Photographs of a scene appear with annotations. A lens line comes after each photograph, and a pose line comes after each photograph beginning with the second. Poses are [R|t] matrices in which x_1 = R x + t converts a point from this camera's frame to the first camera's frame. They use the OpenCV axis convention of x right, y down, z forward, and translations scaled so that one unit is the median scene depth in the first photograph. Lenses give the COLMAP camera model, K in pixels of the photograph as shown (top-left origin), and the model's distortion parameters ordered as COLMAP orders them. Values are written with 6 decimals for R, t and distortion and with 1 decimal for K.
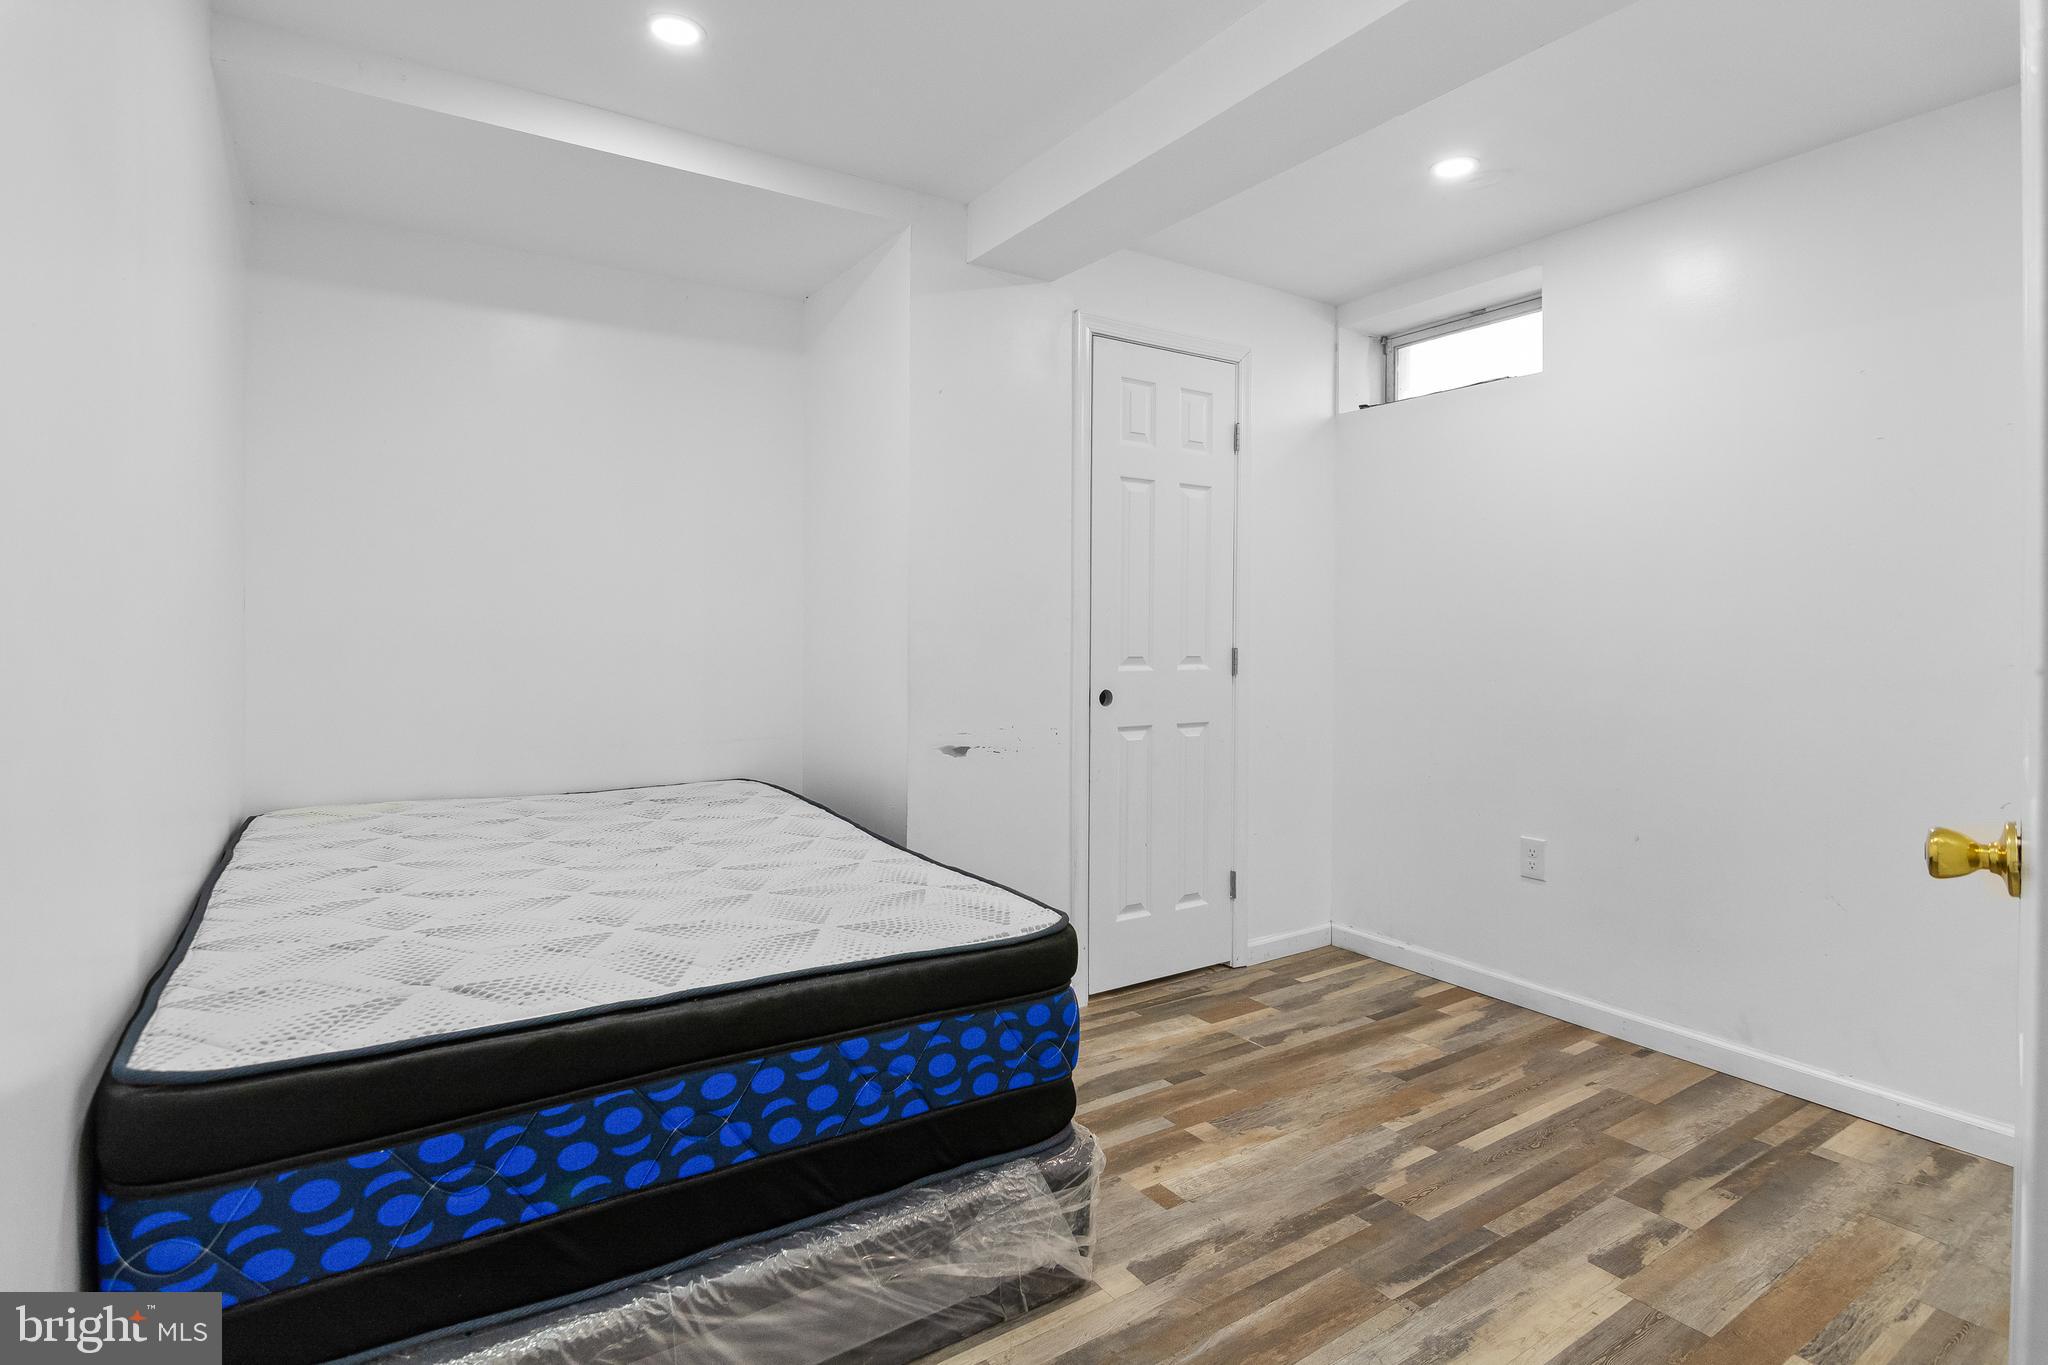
lens RADIAL K [[1002.1, 0, 1028.8], [0, 1002.1, 657.6], [0, 0, 1]] dist [-0.001972, -0.005720]
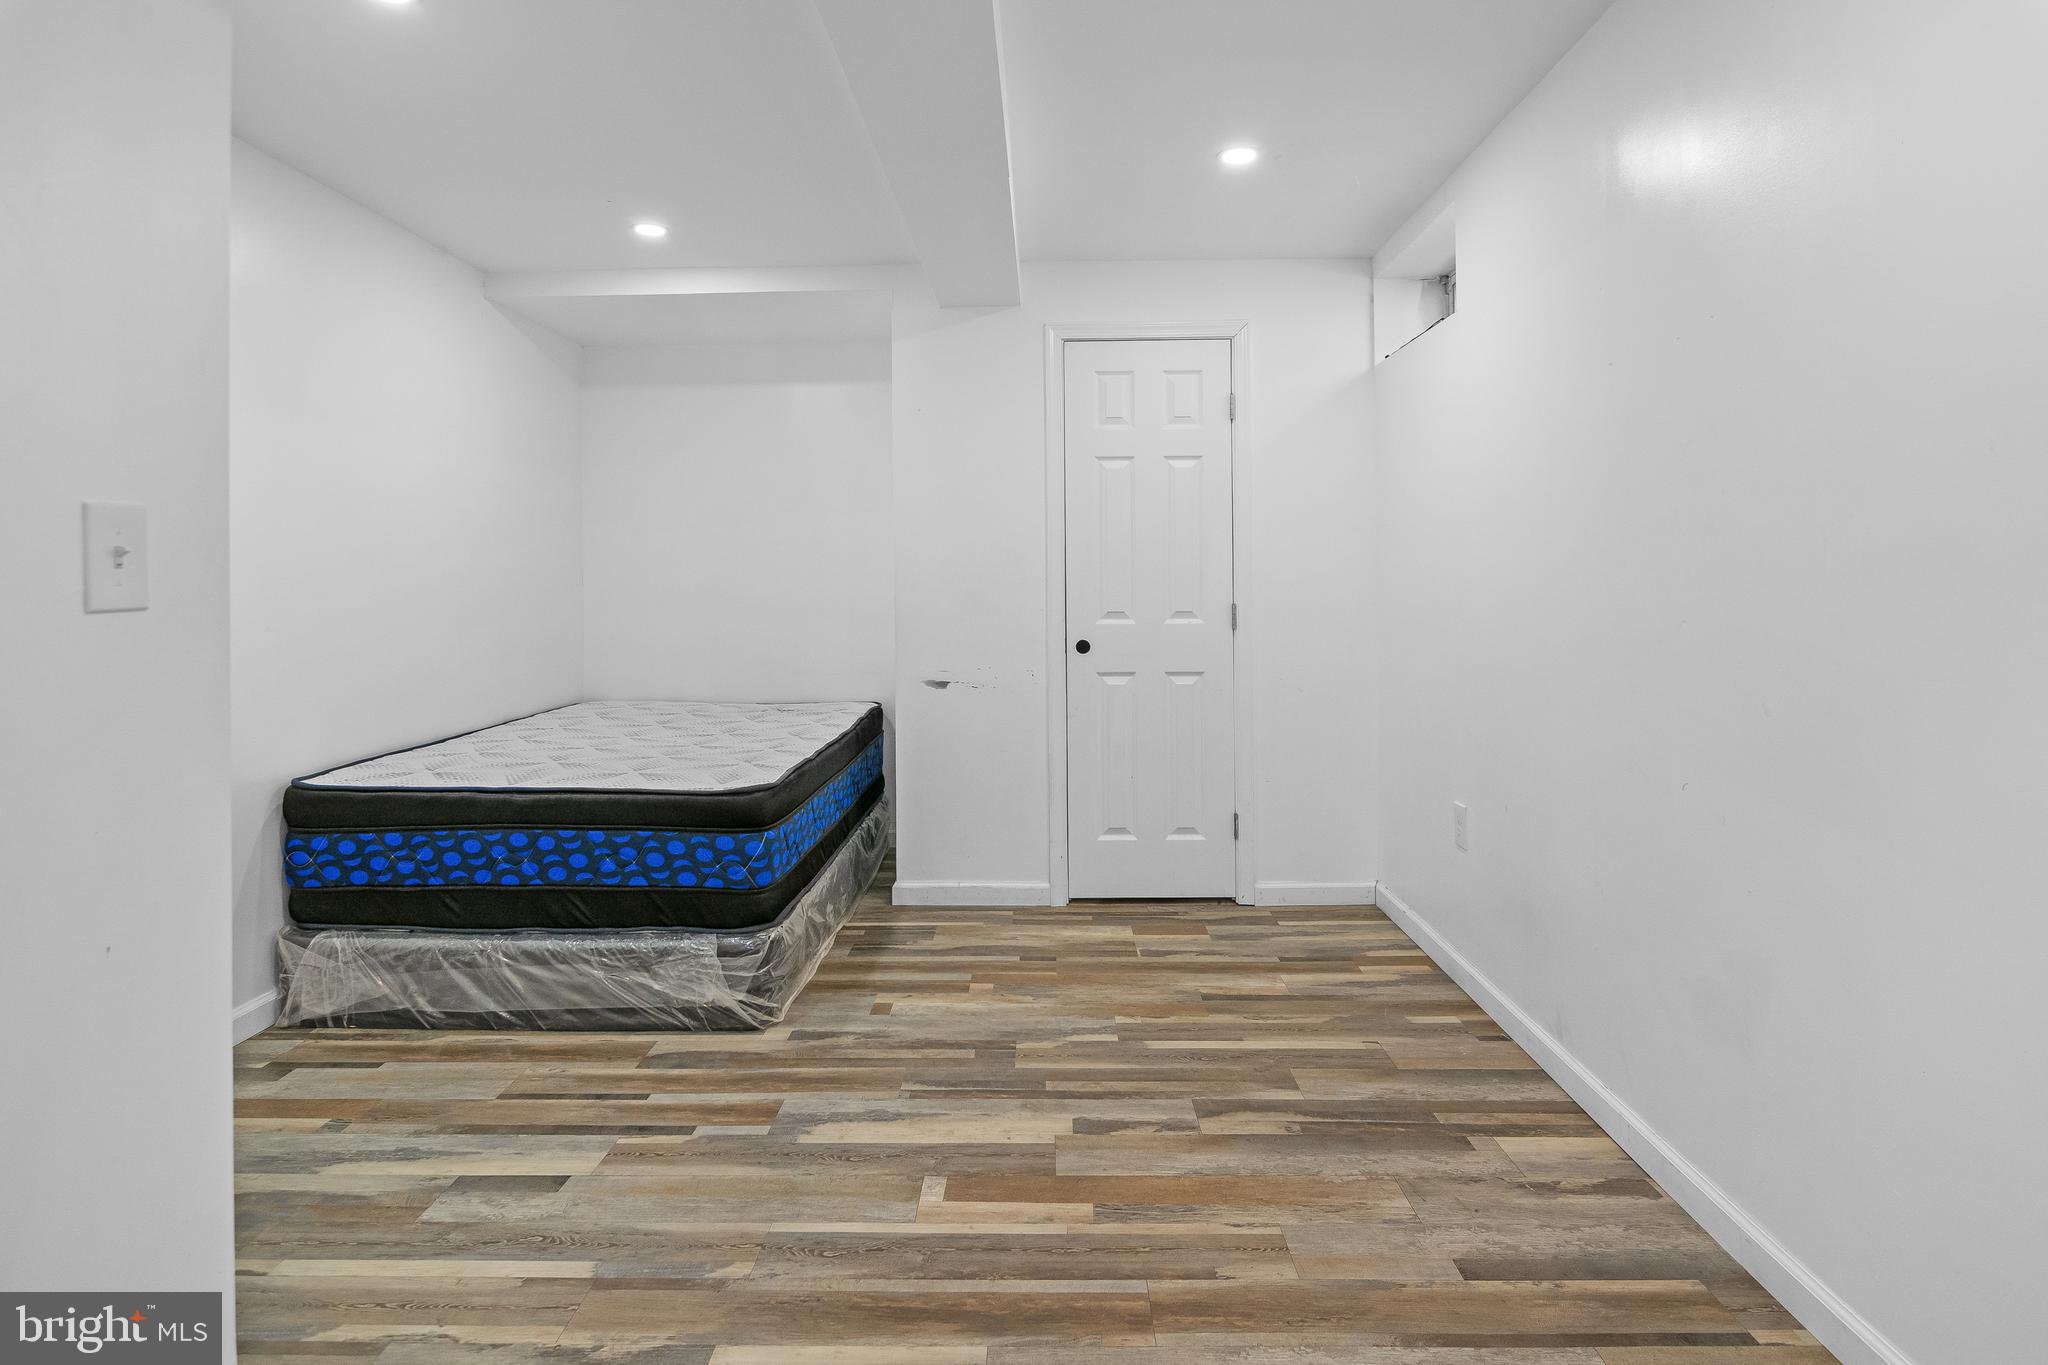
lens RADIAL K [[1006.5, 0, 1026.6], [0, 1006.5, 610.5], [0, 0, 1]] dist [-0.005902, -0.001132]
pose [[0.832987, 0.000105, -0.553292, 1.105195], [-0.002329, 0.999992, -0.003316, 0.002932], [0.553287, 0.004051, 0.832981, -0.028952]]
